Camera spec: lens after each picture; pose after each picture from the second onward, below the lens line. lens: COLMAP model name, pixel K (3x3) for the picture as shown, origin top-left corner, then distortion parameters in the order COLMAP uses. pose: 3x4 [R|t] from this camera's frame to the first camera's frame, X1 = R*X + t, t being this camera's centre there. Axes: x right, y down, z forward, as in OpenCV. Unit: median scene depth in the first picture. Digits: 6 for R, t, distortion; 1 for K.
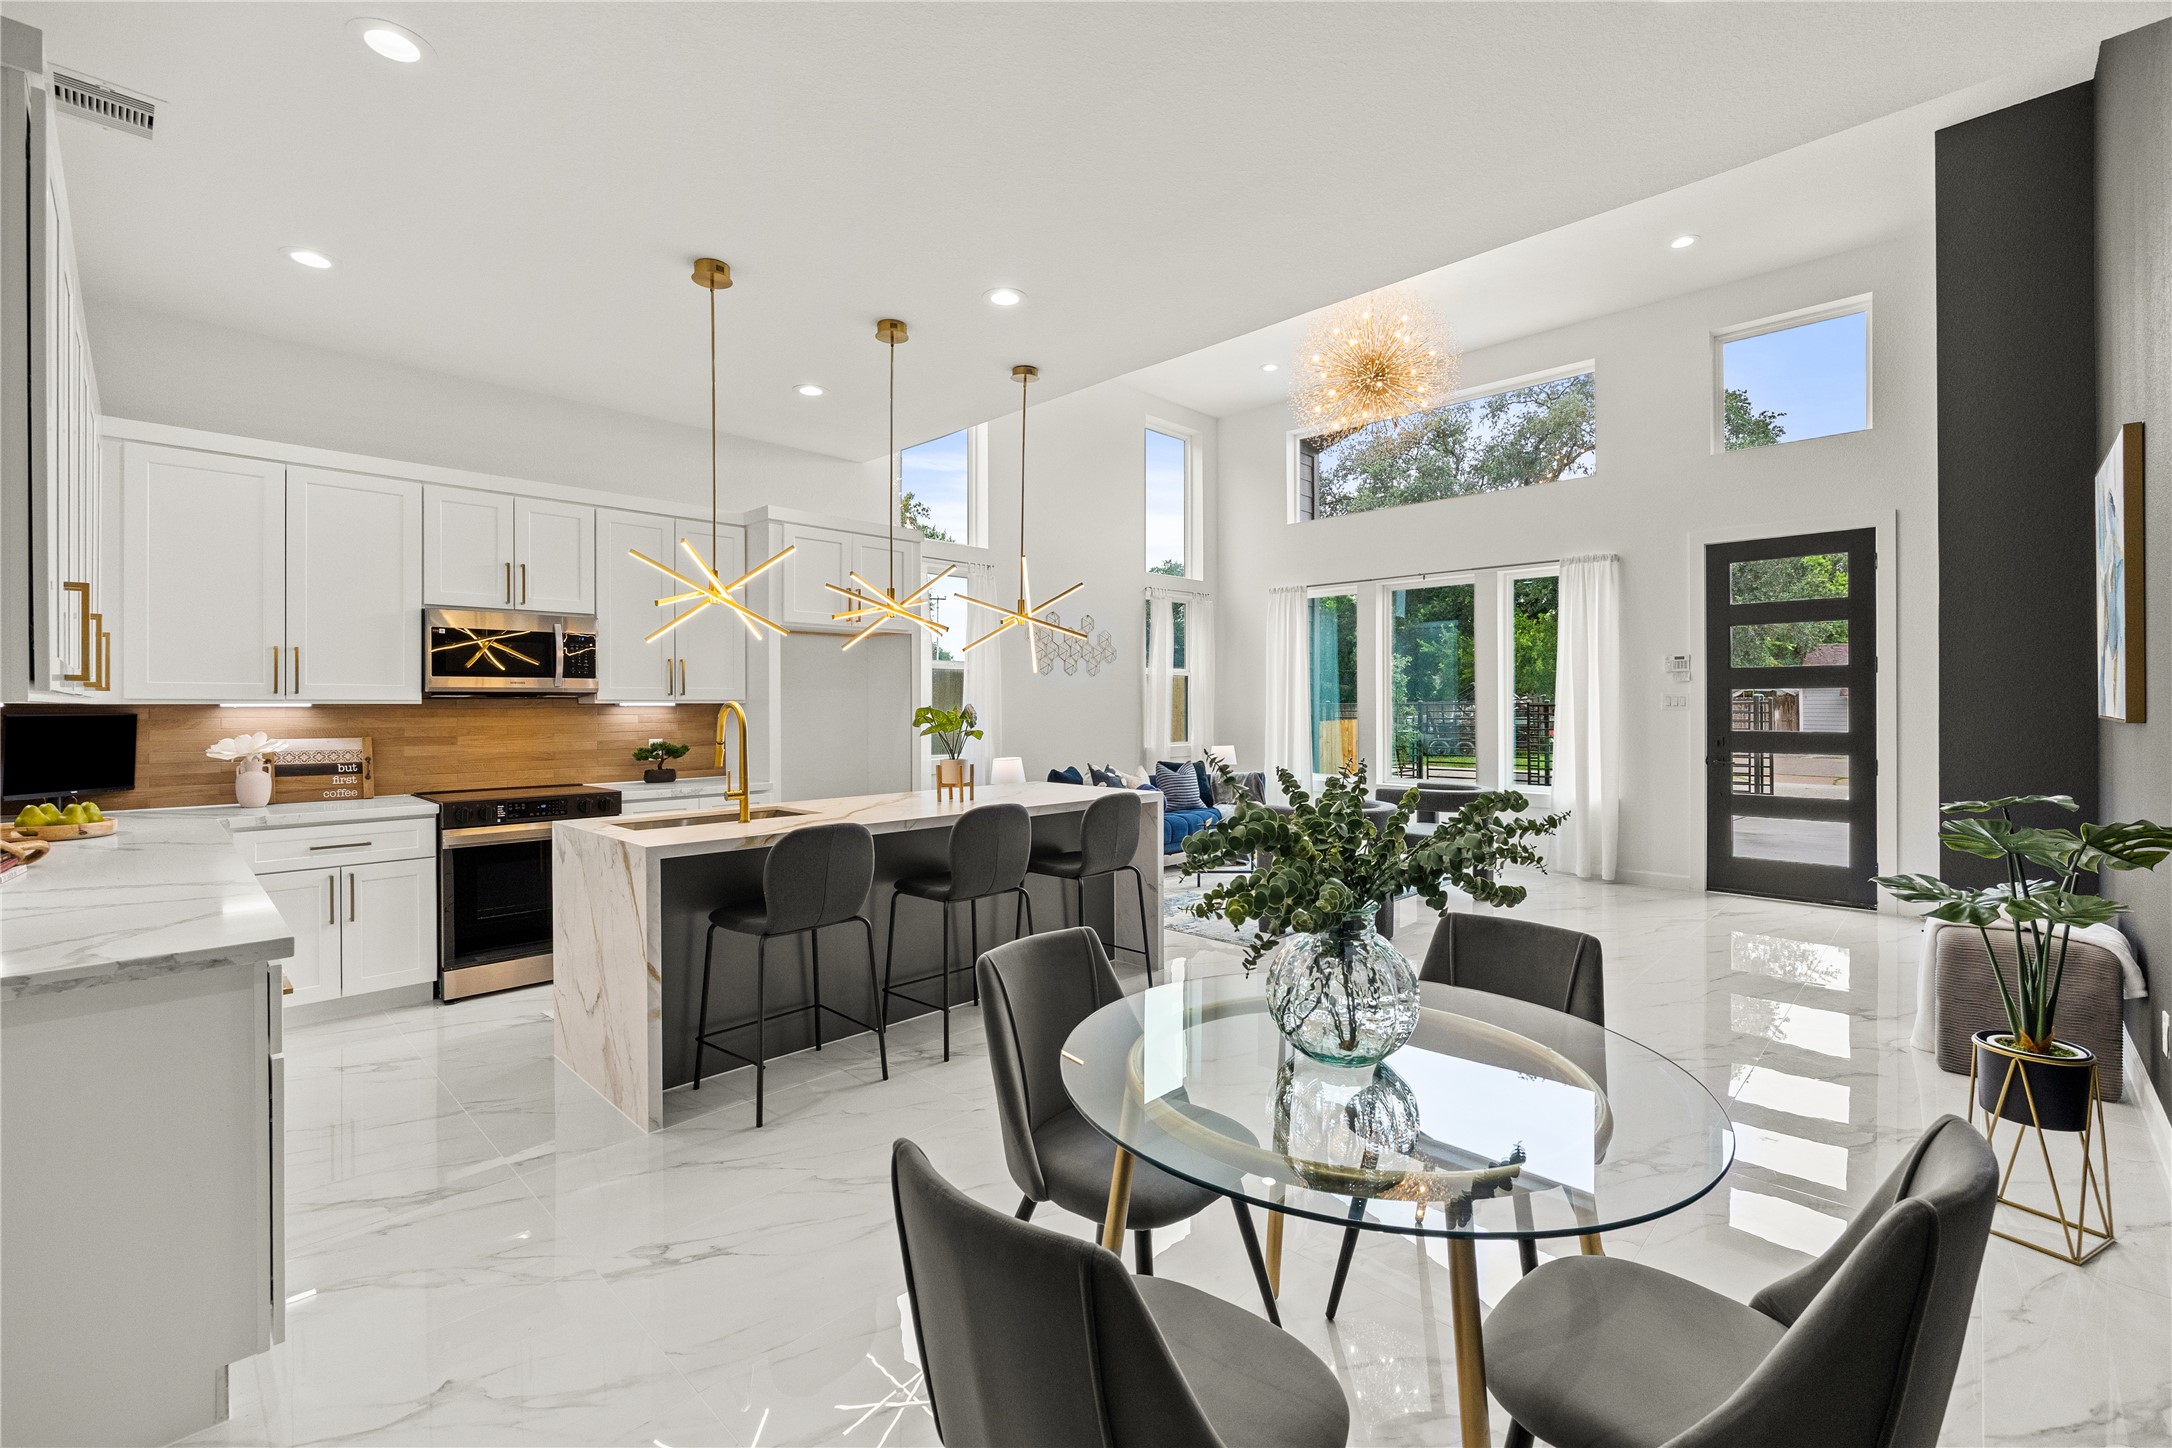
lens RADIAL K [[923.7, 0, 1088.5], [0, 923.7, 708.4], [0, 0, 1]] dist [-0.001827, 0.000362]
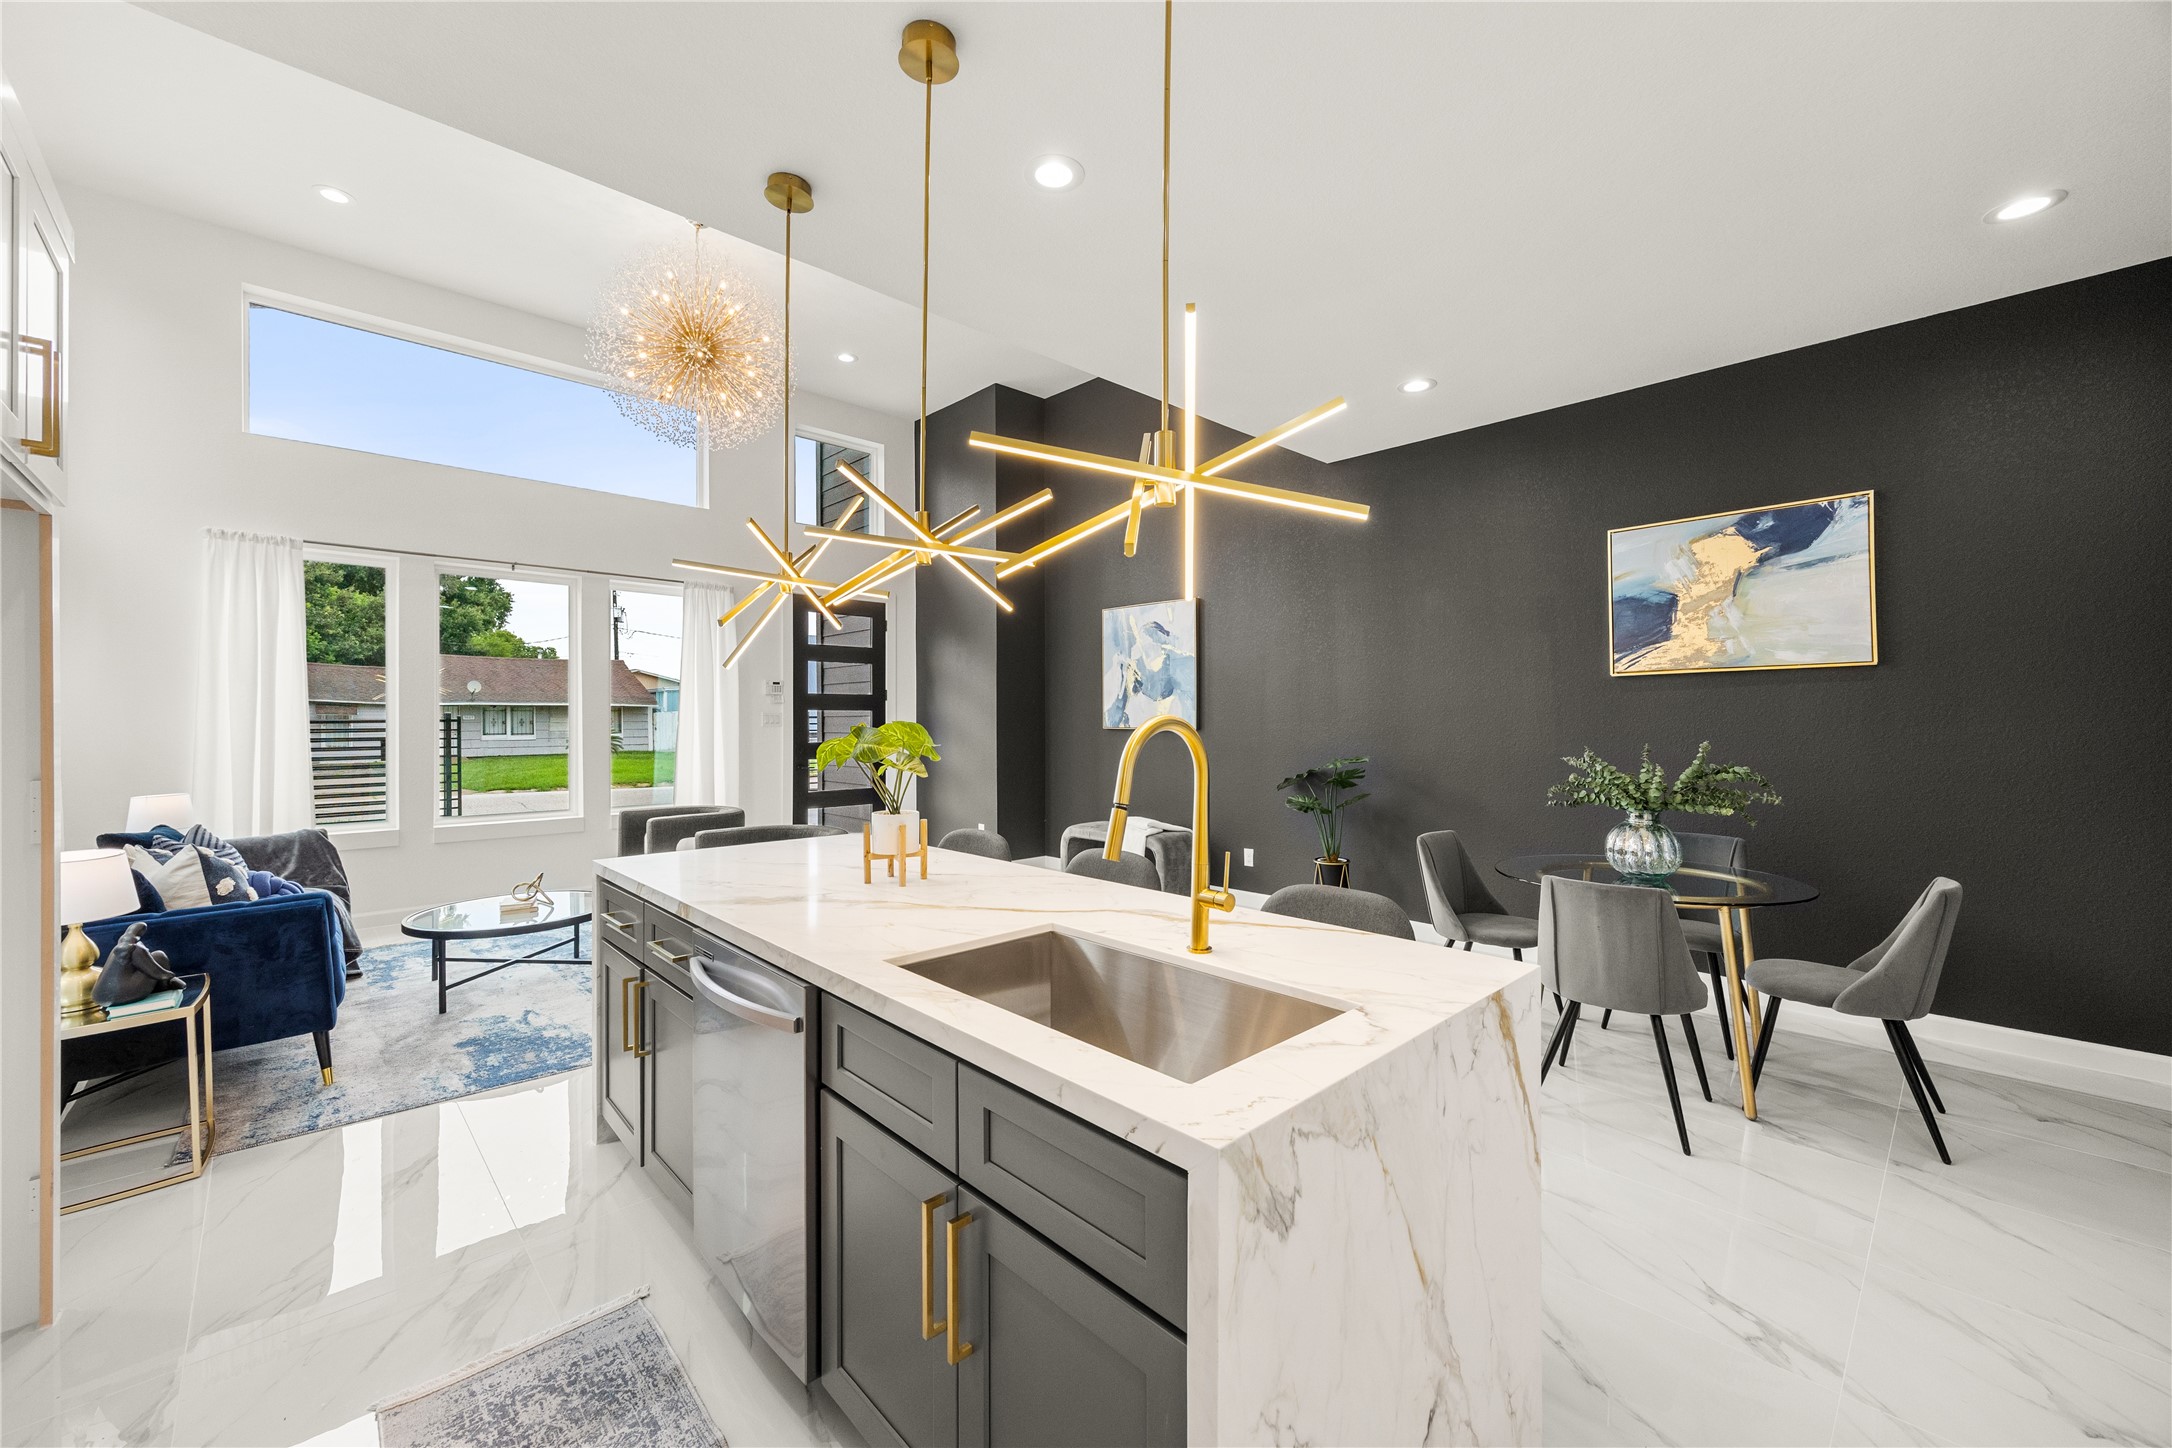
lens RADIAL K [[837.1, 0, 1087.8], [0, 837.1, 720.1], [0, 0, 1]] dist [0.002023, 0.000113]
pose [[0.033640, 0.003379, 0.999428, -0.519867], [0.005075, 0.999981, -0.003552, -0.000609], [-0.999421, 0.005192, 0.033622, 0.657544]]
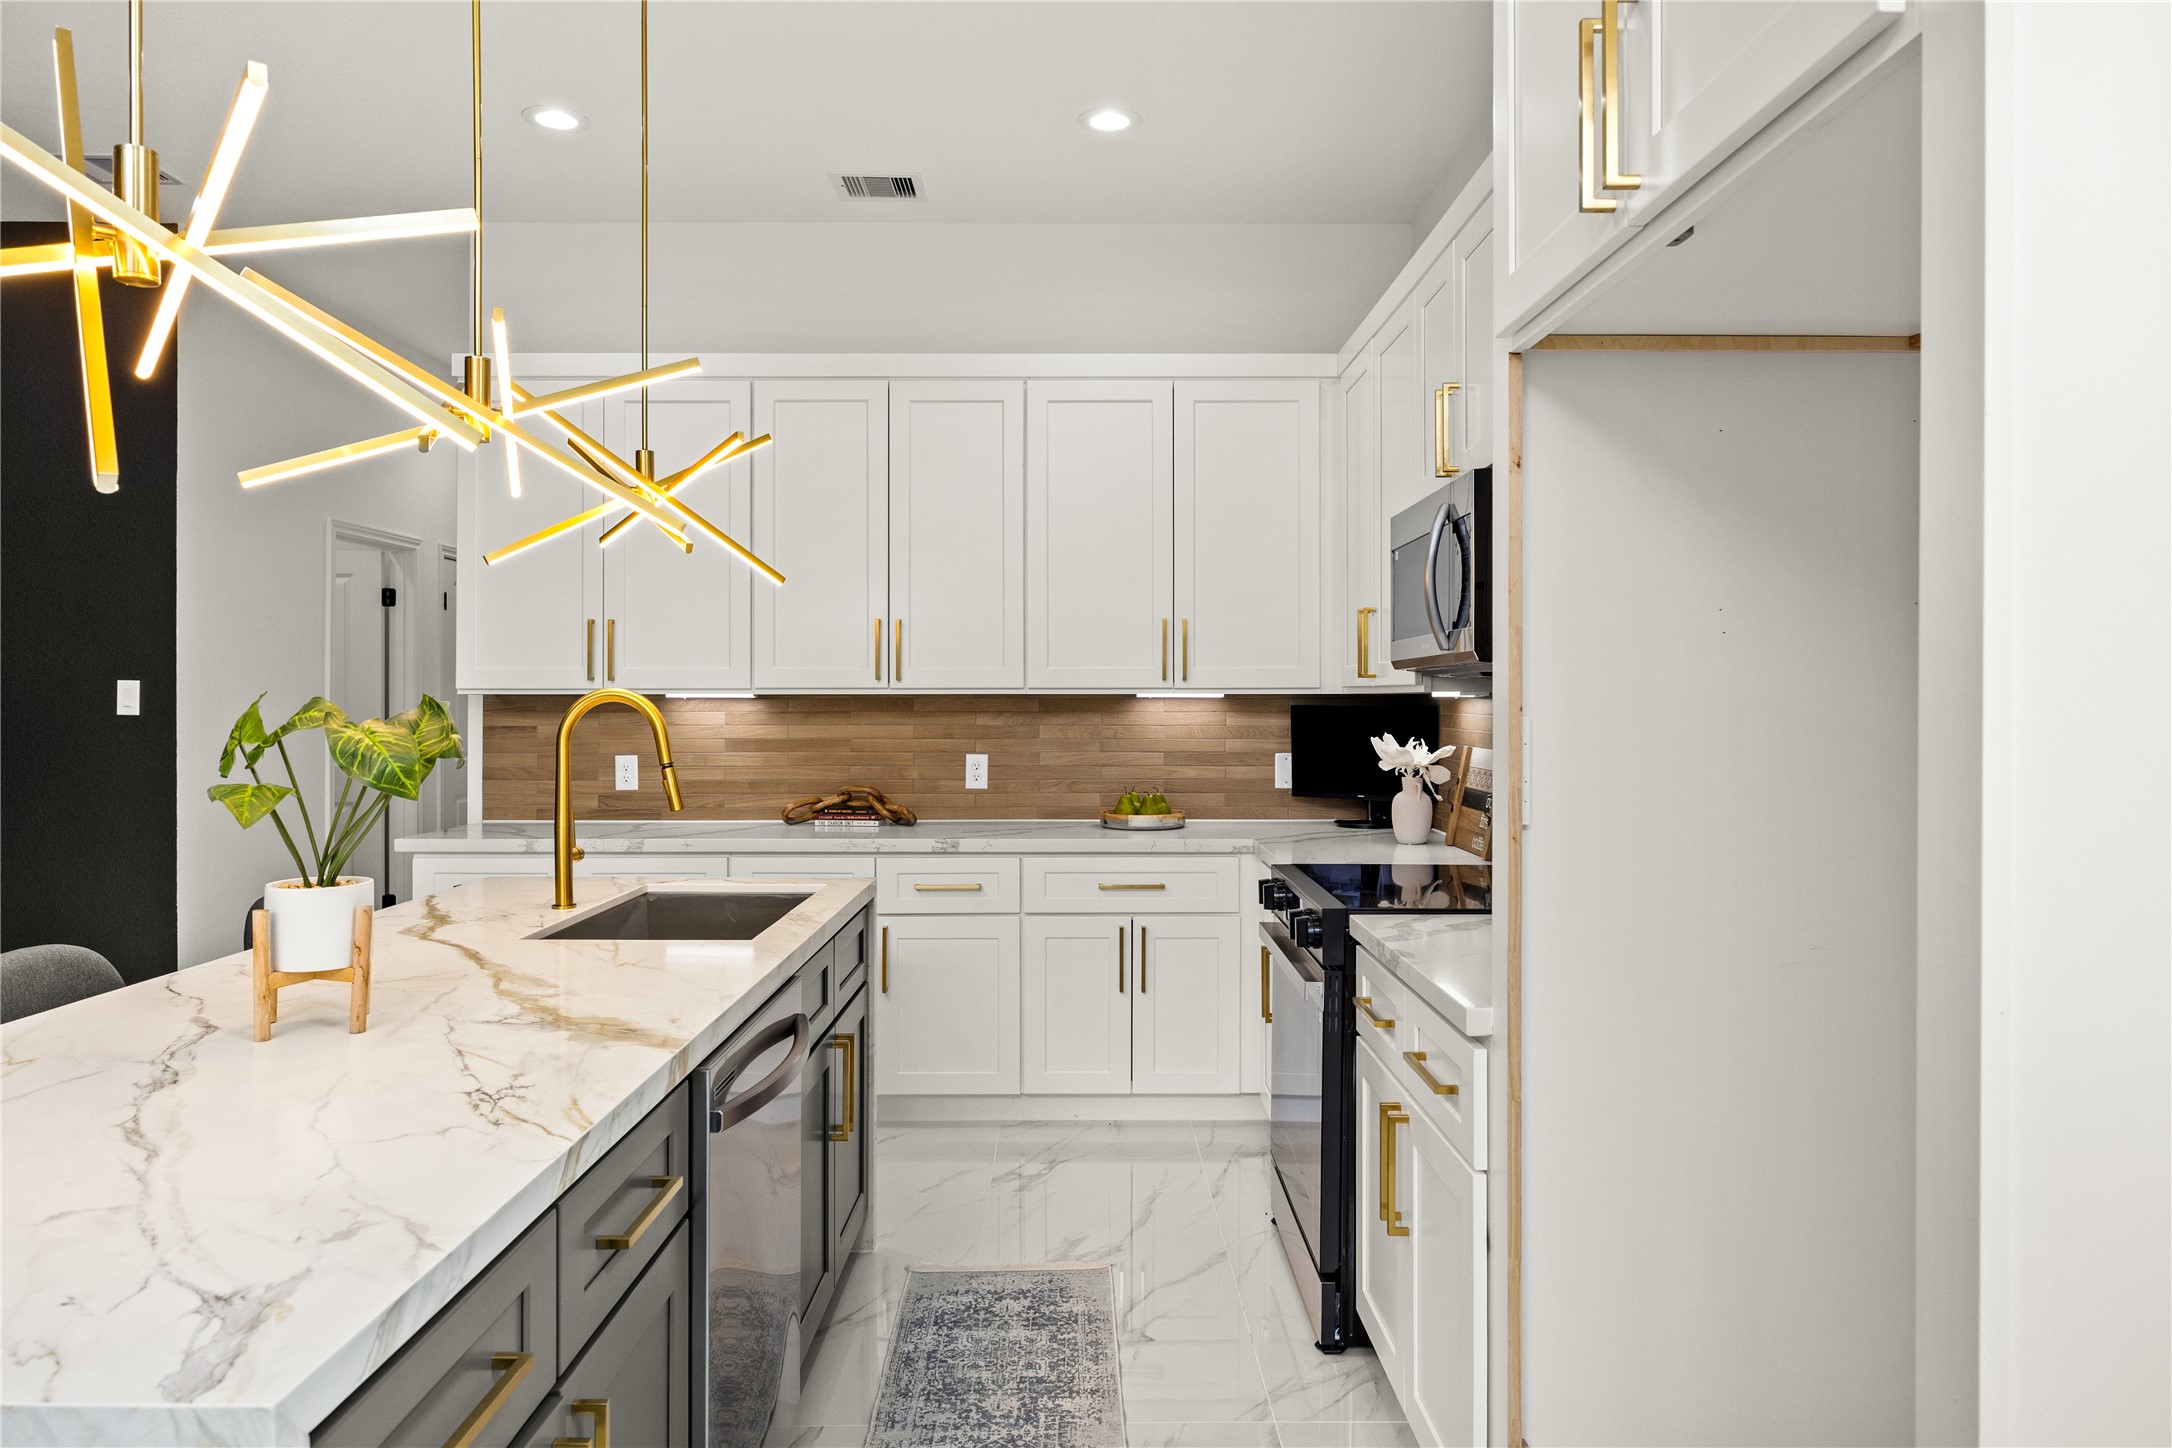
lens RADIAL K [[1392.9, 0, 1084.7], [0, 1392.9, 701.6], [0, 0, 1]] dist [-0.000972, -0.000330]
pose [[-0.712911, 0.003157, -0.701248, -0.005590], [-0.001299, 0.999982, 0.005823, -0.003060], [0.701254, 0.005062, -0.712894, 1.133603]]
